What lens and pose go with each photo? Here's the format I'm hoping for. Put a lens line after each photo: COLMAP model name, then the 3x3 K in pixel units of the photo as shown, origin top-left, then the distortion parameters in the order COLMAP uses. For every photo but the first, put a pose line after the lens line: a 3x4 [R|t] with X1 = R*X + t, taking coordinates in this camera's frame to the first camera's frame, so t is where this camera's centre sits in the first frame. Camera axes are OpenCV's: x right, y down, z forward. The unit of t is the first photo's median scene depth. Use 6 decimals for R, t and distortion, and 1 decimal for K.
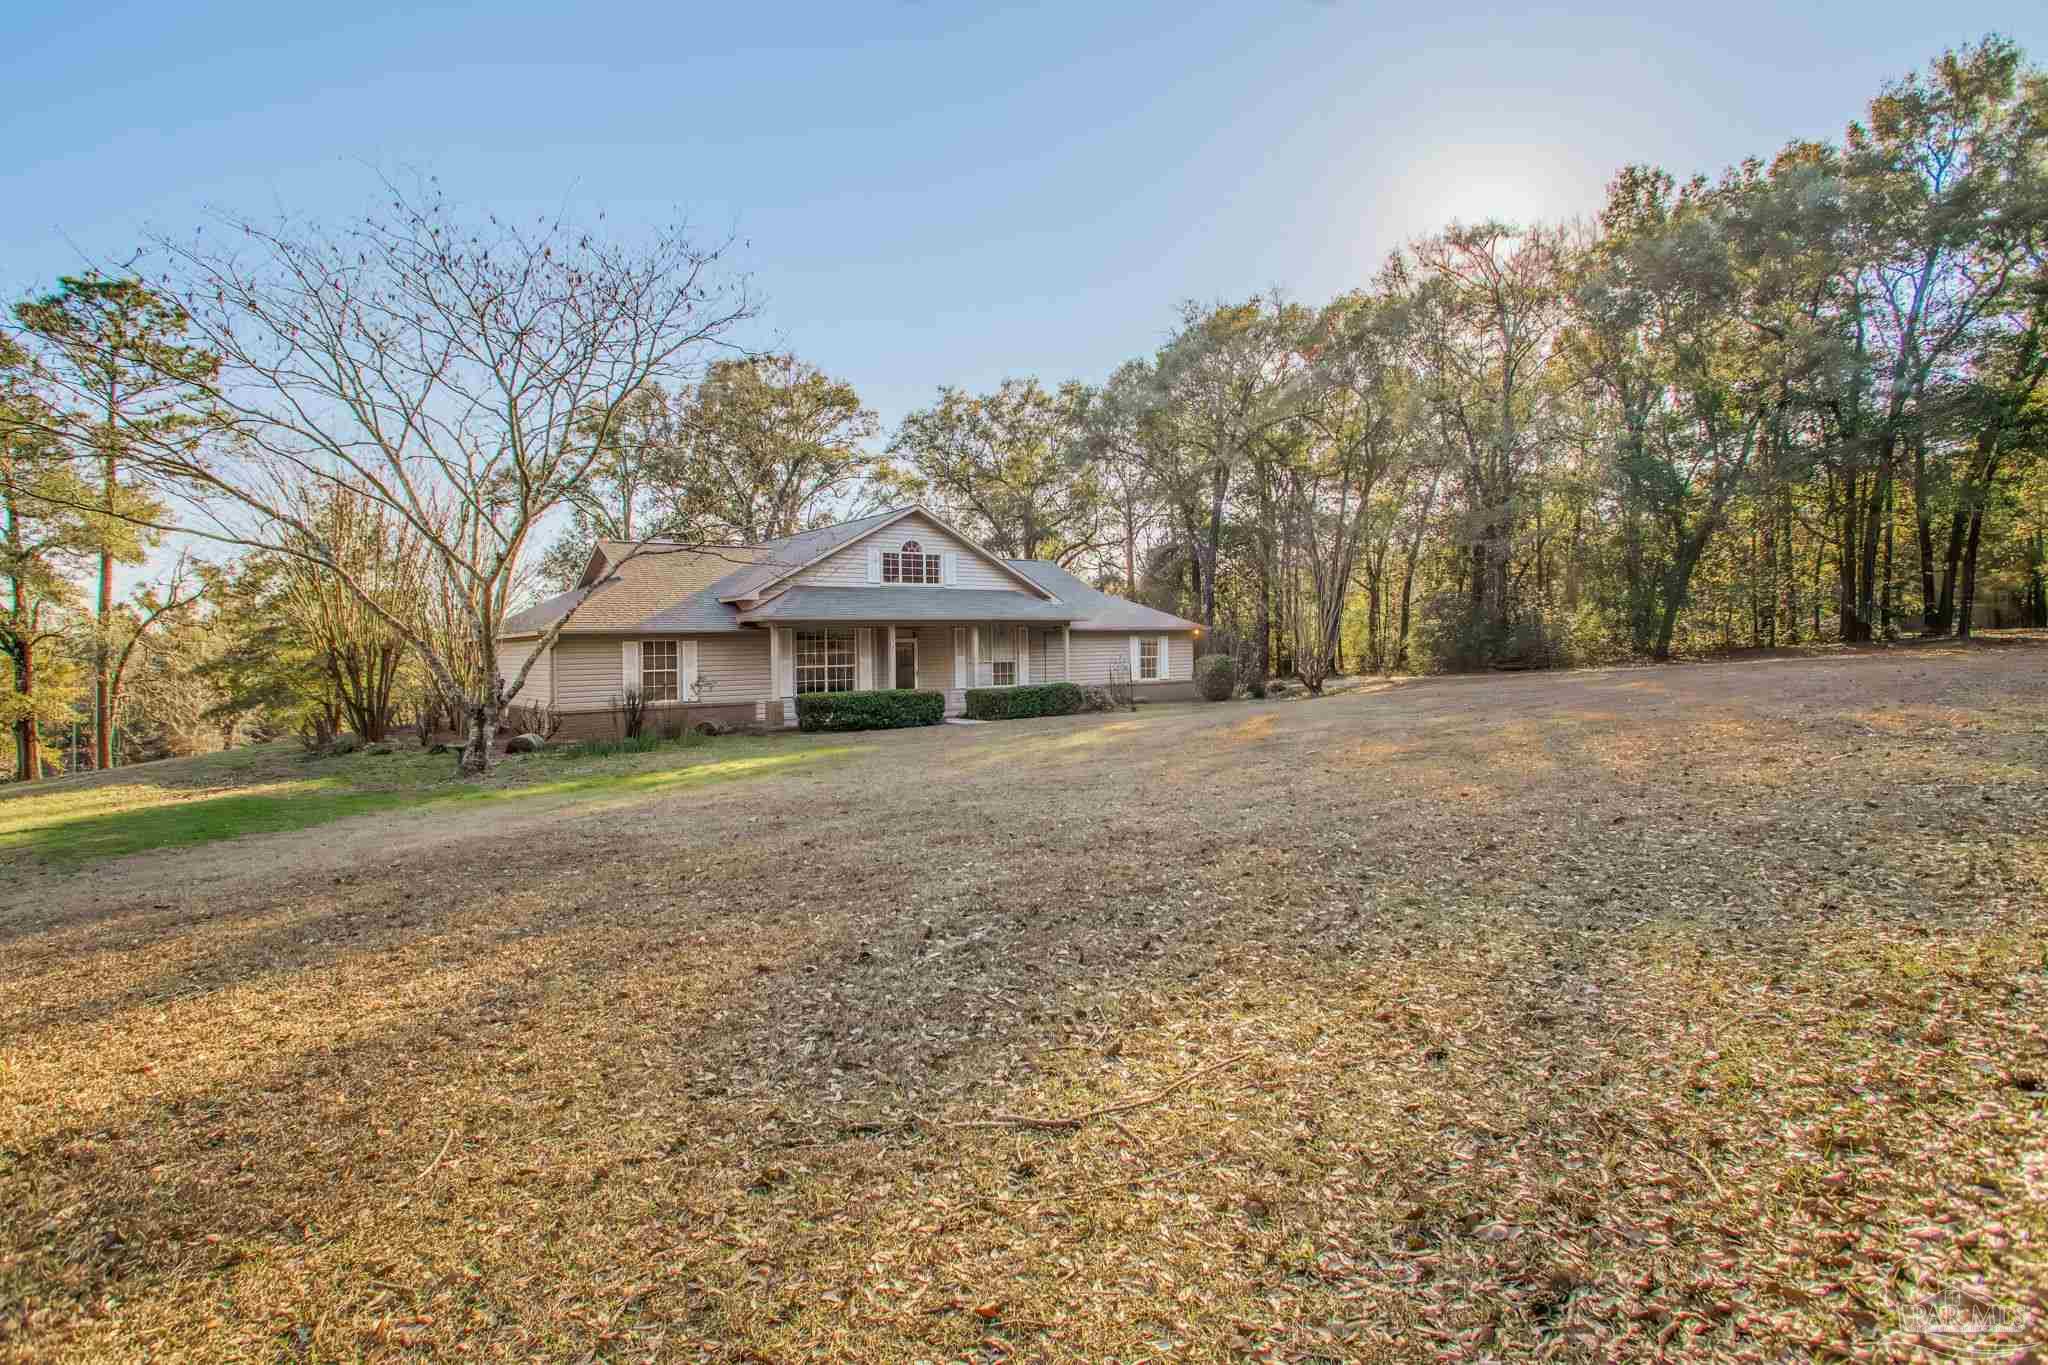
lens RADIAL K [[1011.8, 0, 1010.9], [0, 1011.8, 698.5], [0, 0, 1]] dist [-0.063274, 0.033766]
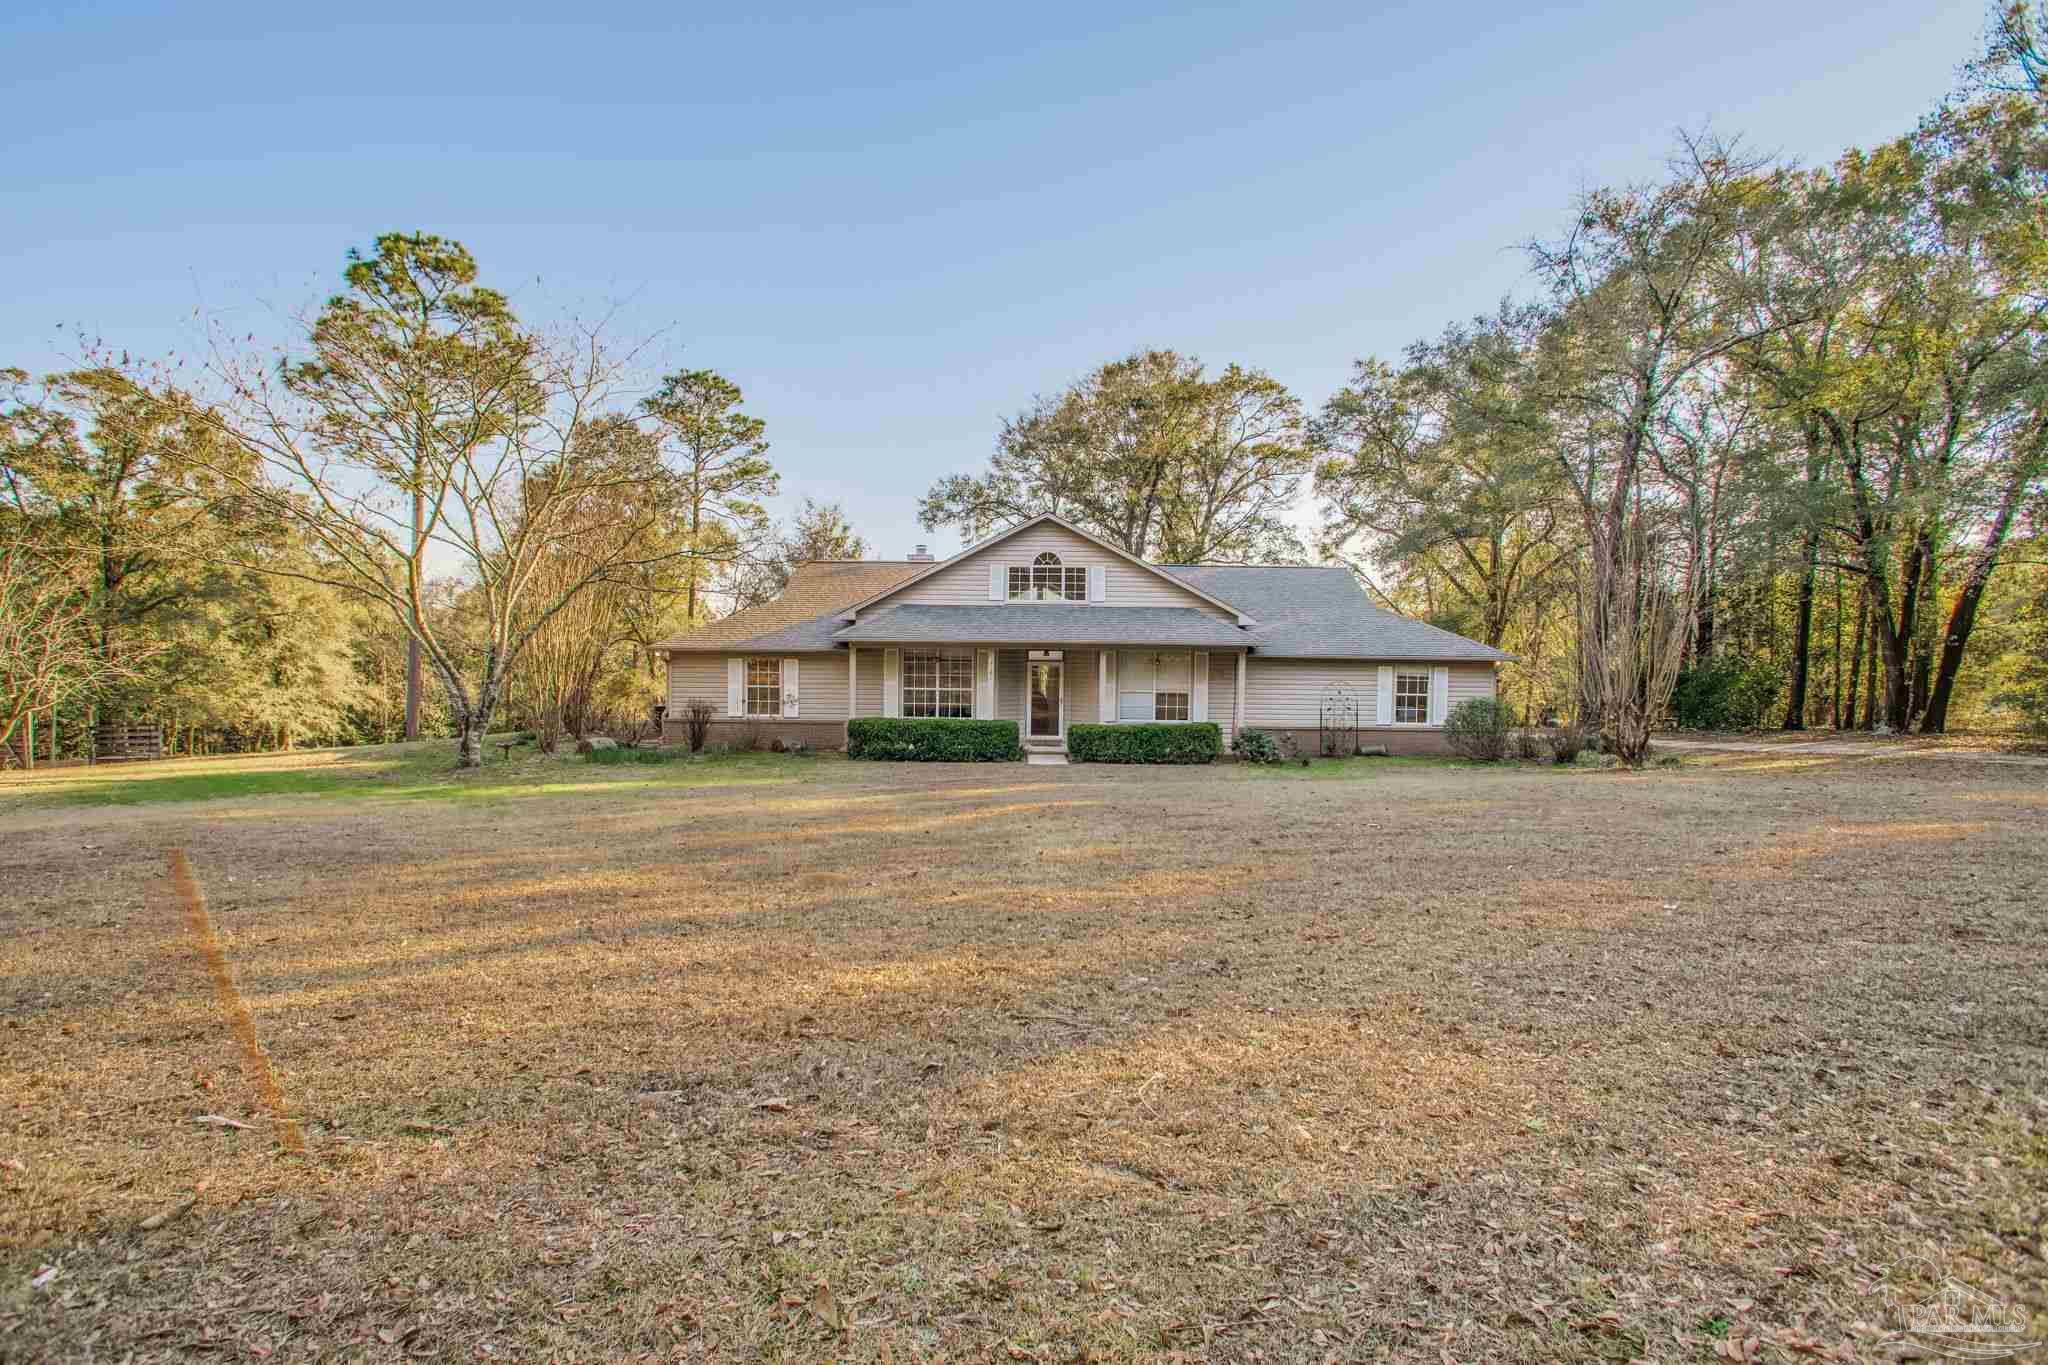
lens RADIAL K [[1011.8, 0, 1010.9], [0, 1011.8, 698.5], [0, 0, 1]] dist [-0.063274, 0.033766]
pose [[0.767595, 0.042176, -0.639546, 0.459963], [-0.057035, 0.998369, -0.002616, -0.023391], [0.638392, 0.038484, 0.768748, 0.300165]]
